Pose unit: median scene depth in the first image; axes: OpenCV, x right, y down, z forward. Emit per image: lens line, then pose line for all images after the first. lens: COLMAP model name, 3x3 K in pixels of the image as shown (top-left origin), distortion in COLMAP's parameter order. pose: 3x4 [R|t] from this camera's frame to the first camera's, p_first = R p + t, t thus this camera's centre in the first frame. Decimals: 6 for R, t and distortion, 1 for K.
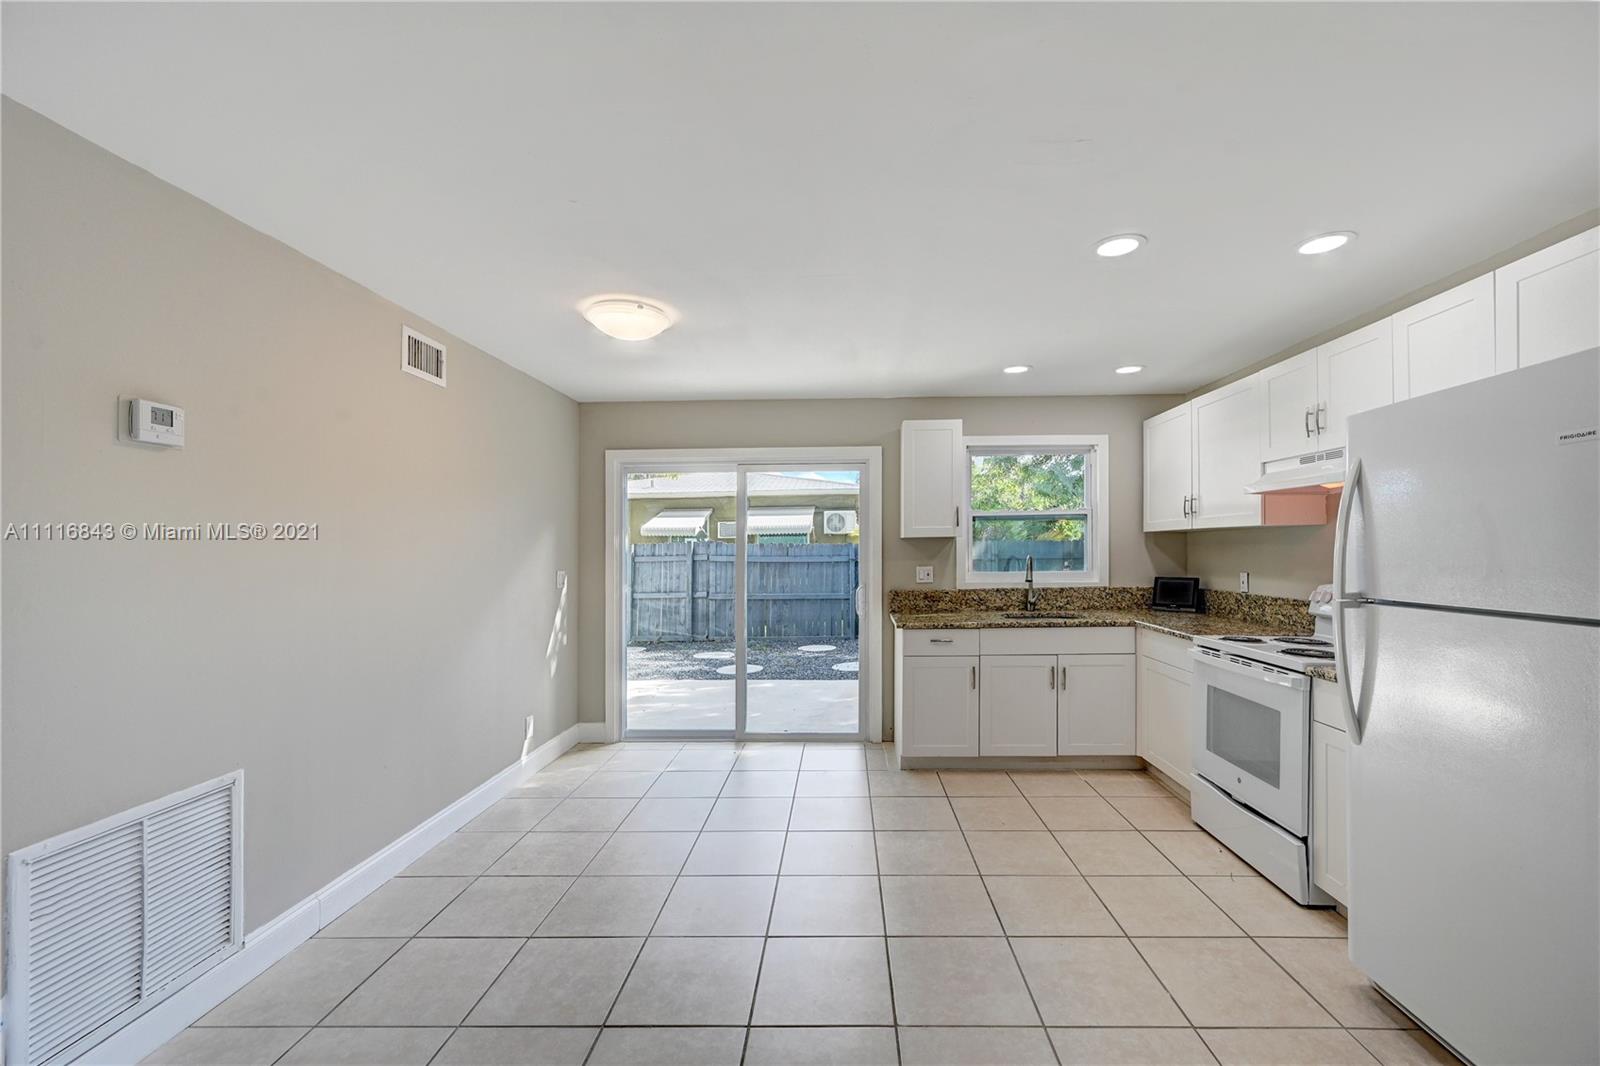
lens RADIAL K [[648.5, 0, 826.3], [0, 648.5, 543.4], [0, 0, 1]] dist [-0.000256, 0.000139]
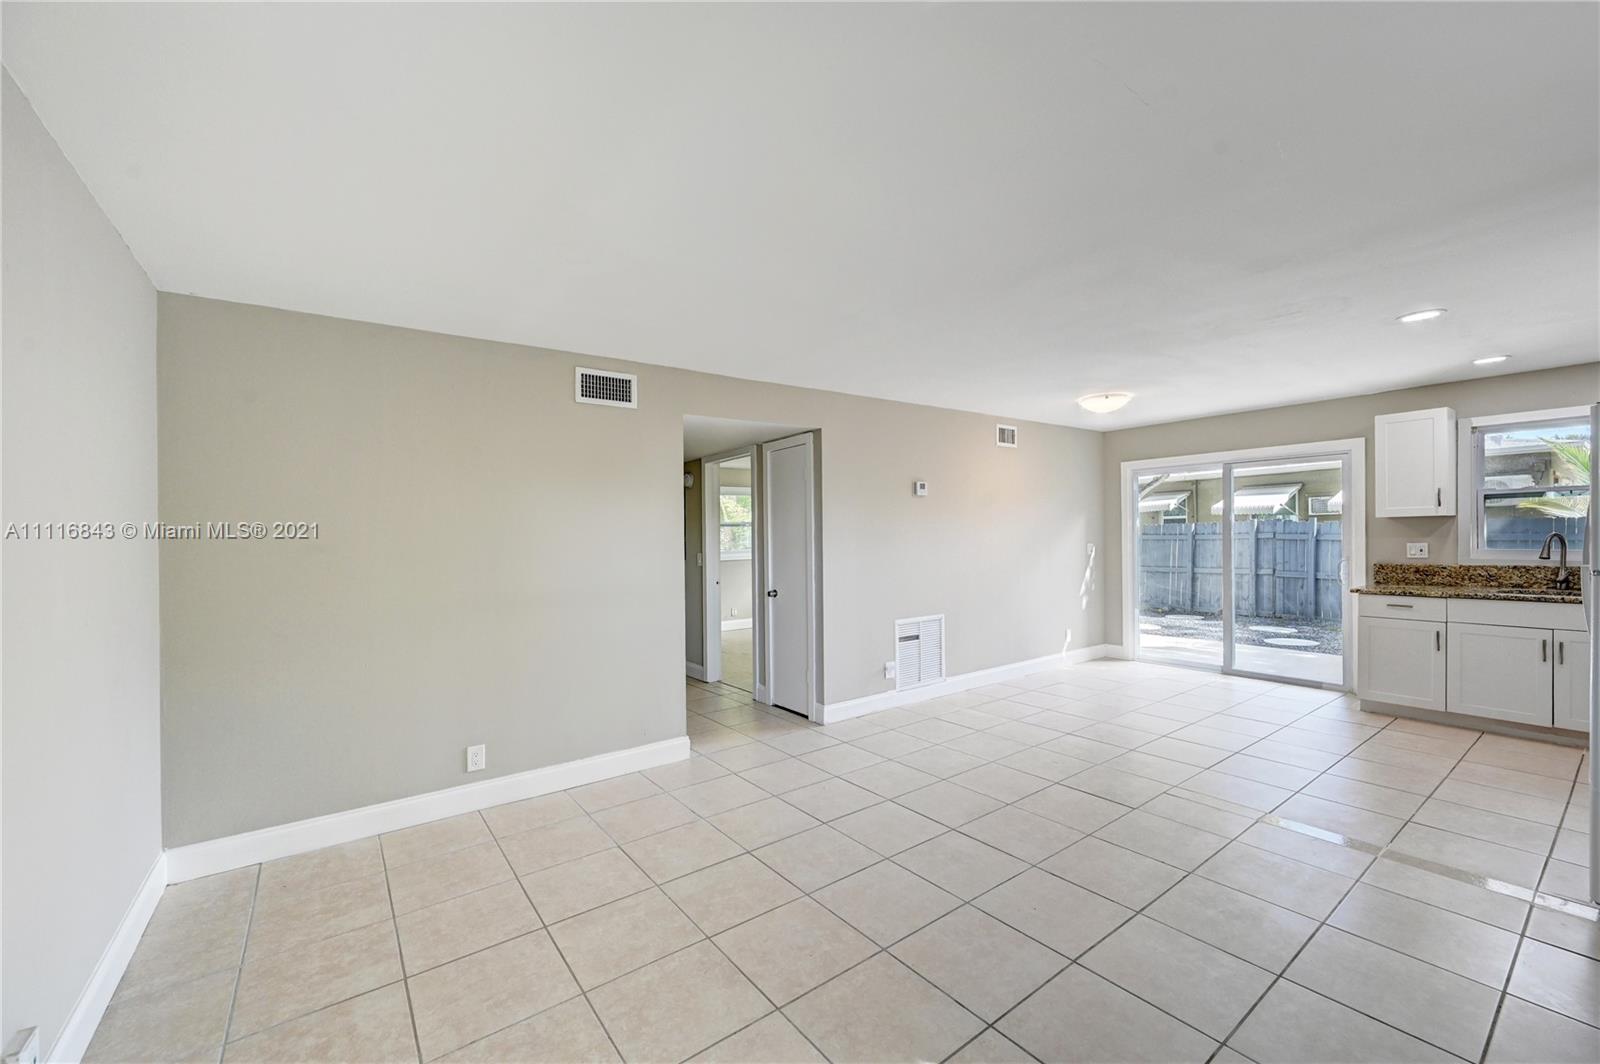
lens RADIAL K [[638.8, 0, 807.7], [0, 638.8, 539.6], [0, 0, 1]] dist [-0.000389, 0.000067]
pose [[0.623100, 0.005306, -0.782124, 0.358002], [0.016254, 0.999673, 0.019730, -0.007924], [0.781973, -0.025006, 0.622810, -0.474319]]
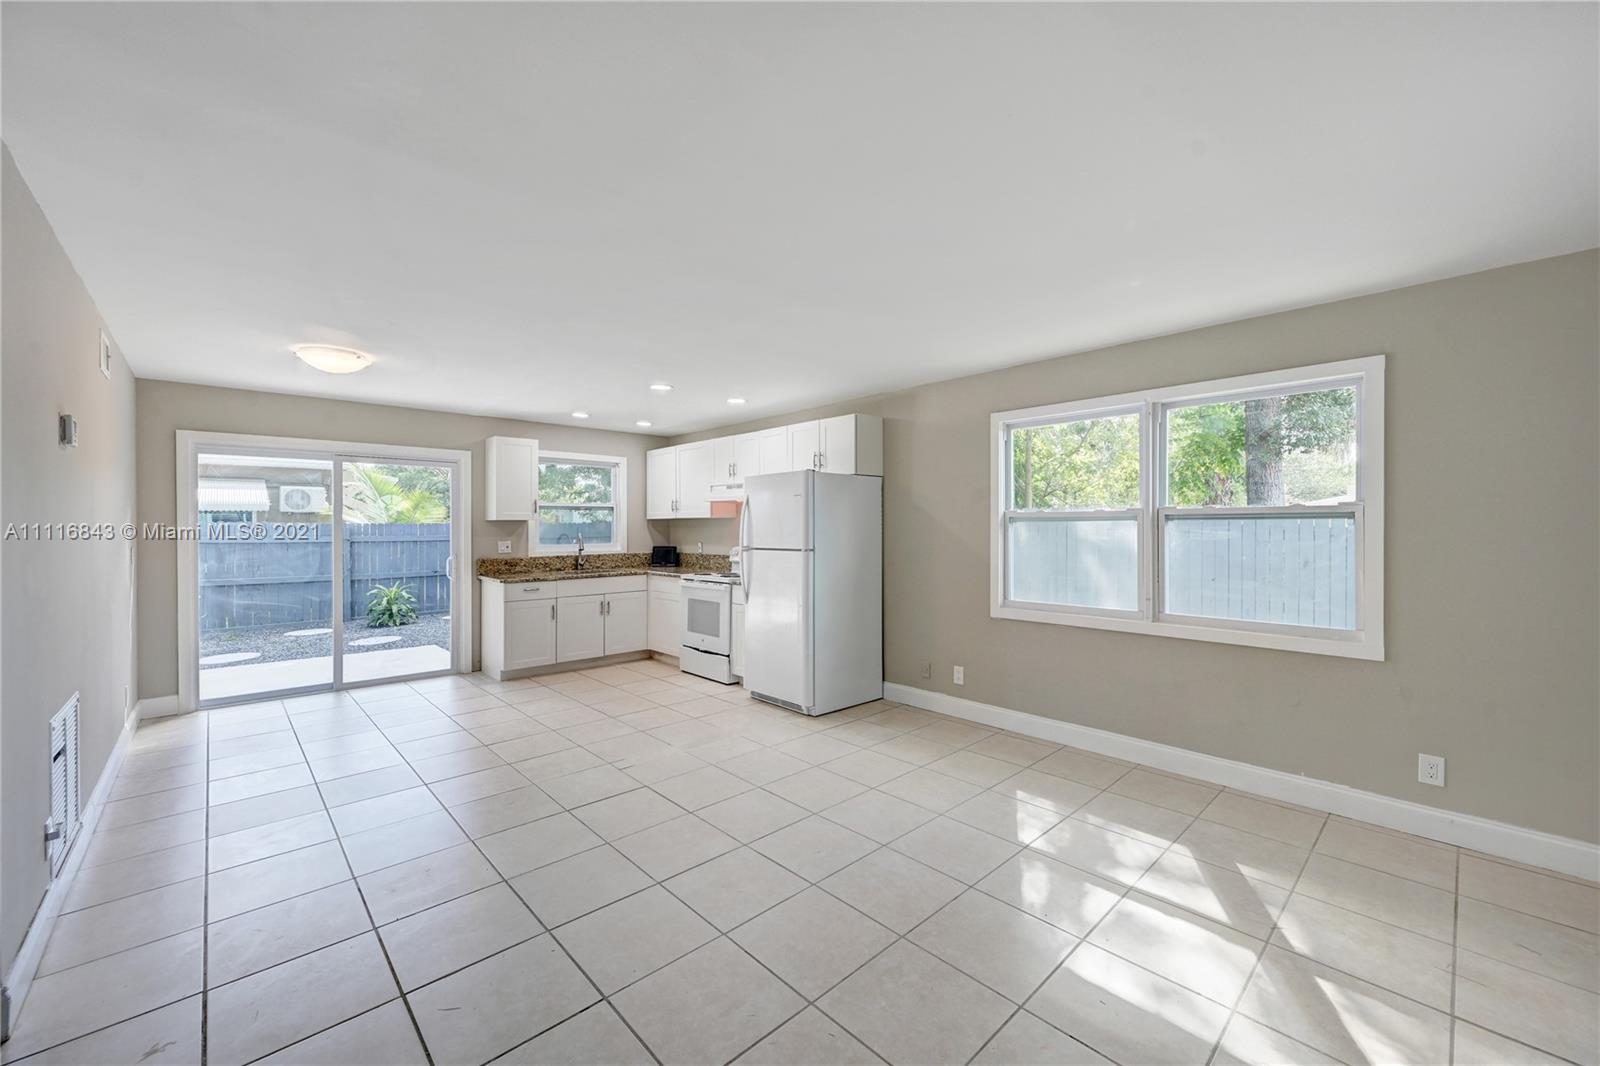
lens RADIAL K [[630.1, 0, 810.1], [0, 630.1, 548.5], [0, 0, 1]] dist [0.000601, 0.000178]
pose [[0.710681, -0.015029, 0.703354, -0.336782], [-0.010400, 0.999438, 0.031864, 0.001538], [-0.703437, -0.029960, 0.710126, -0.421270]]
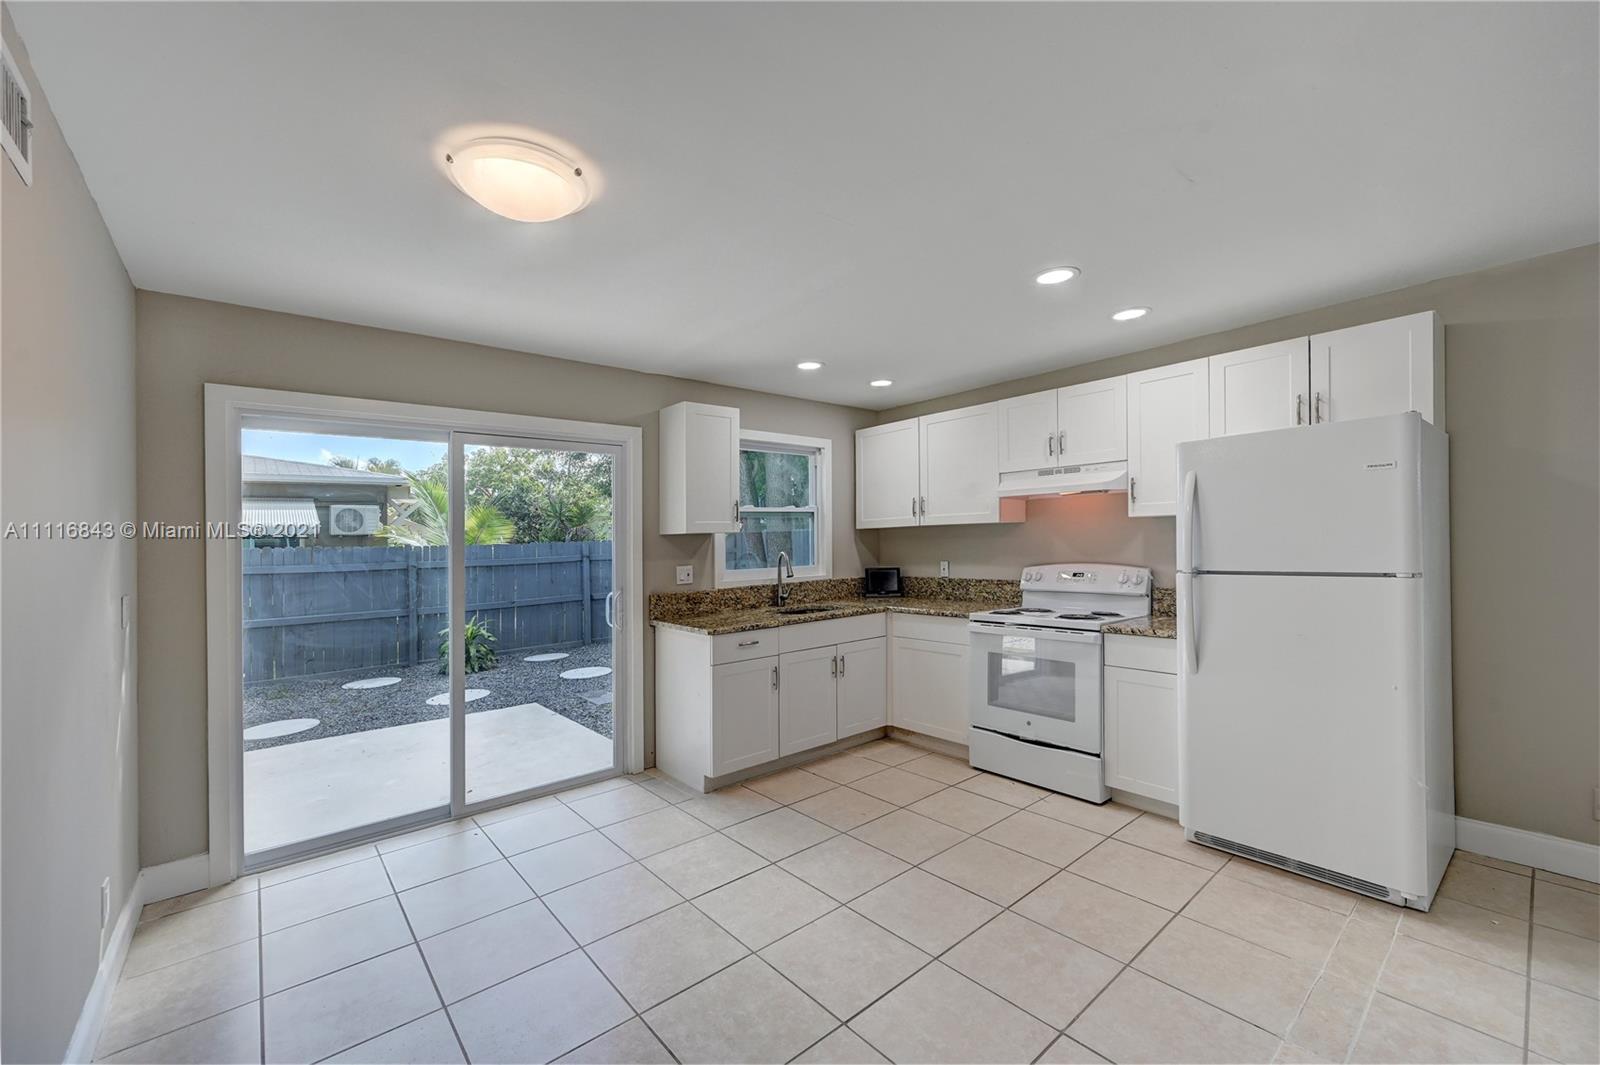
lens RADIAL K [[647.1, 0, 797.8], [0, 647.1, 547.6], [0, 0, 1]] dist [0.000342, -0.000176]
pose [[0.751157, -0.014589, 0.659962, -0.330981], [0.012737, 0.999890, 0.007606, 0.005121], [-0.660000, 0.002692, 0.751261, 0.219668]]
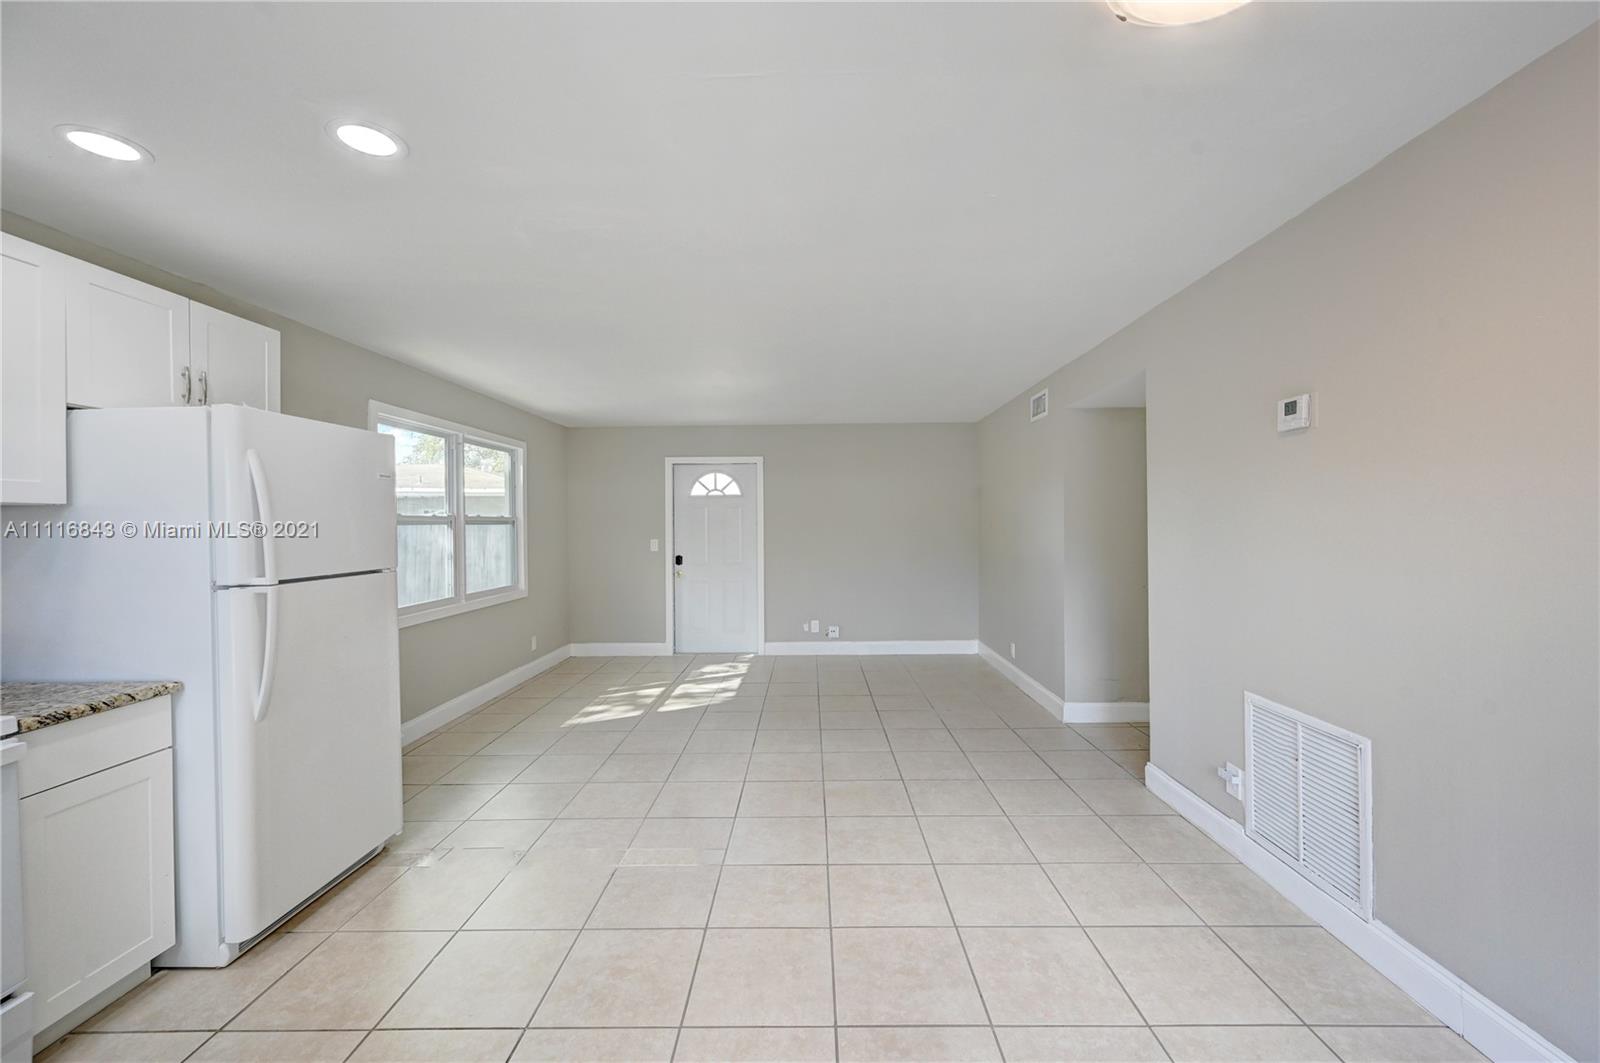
lens RADIAL K [[630.1, 0, 810.1], [0, 630.1, 547.0], [0, 0, 1]] dist [0.000601, 0.000178]
pose [[-0.999634, 0.018774, -0.019484, -0.026156], [0.018327, 0.999571, 0.022859, 0.011149], [0.019905, 0.022494, -0.999549, 0.868245]]
